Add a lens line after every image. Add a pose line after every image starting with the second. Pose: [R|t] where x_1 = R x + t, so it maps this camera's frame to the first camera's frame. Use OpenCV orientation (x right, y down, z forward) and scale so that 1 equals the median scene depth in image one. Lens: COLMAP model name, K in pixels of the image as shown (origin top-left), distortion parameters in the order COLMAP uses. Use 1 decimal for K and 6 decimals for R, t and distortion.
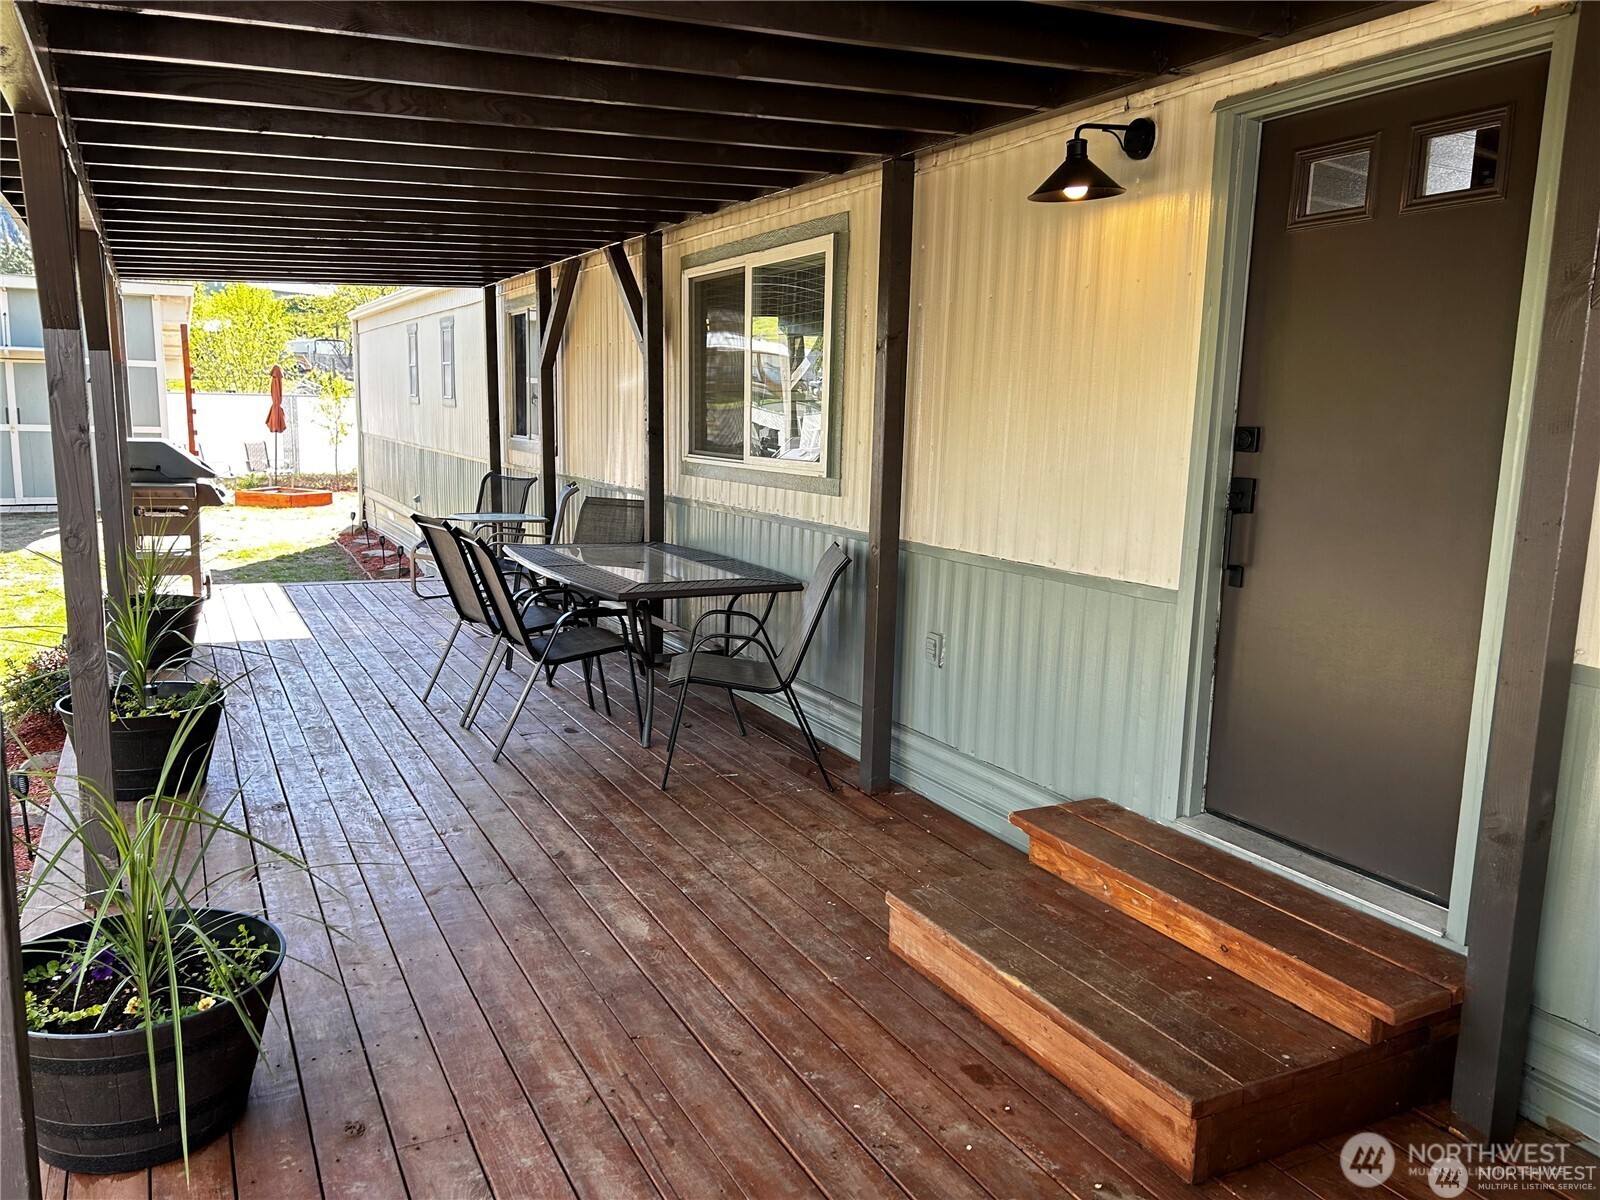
lens RADIAL K [[1226.7, 0, 800.0], [0, 1226.7, 600.0], [0, 0, 1]] dist [0.007404, -0.004026]
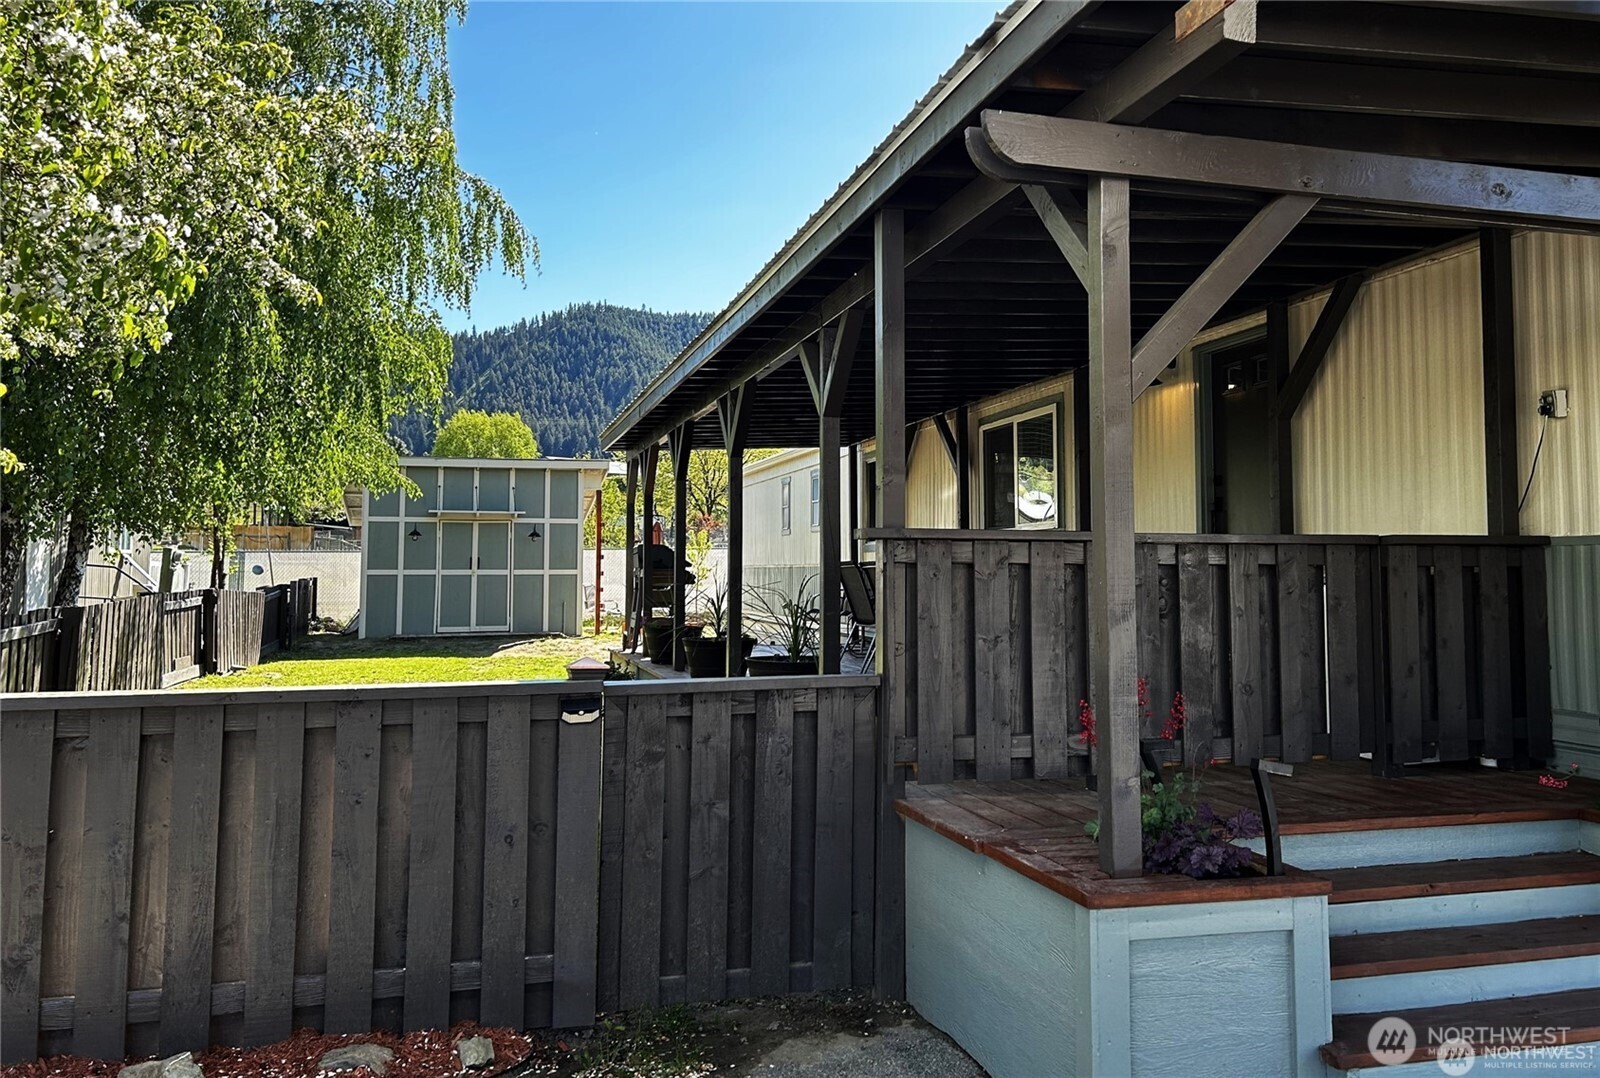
lens RADIAL K [[1257.0, 0, 800.0], [0, 1257.0, 539.0], [0, 0, 1]] dist [0.001102, -0.000135]
pose [[0.970782, -0.029242, -0.238173, 0.090529], [-0.014013, 0.983945, -0.177920, 0.248425], [0.239552, 0.176059, 0.954787, -0.874042]]
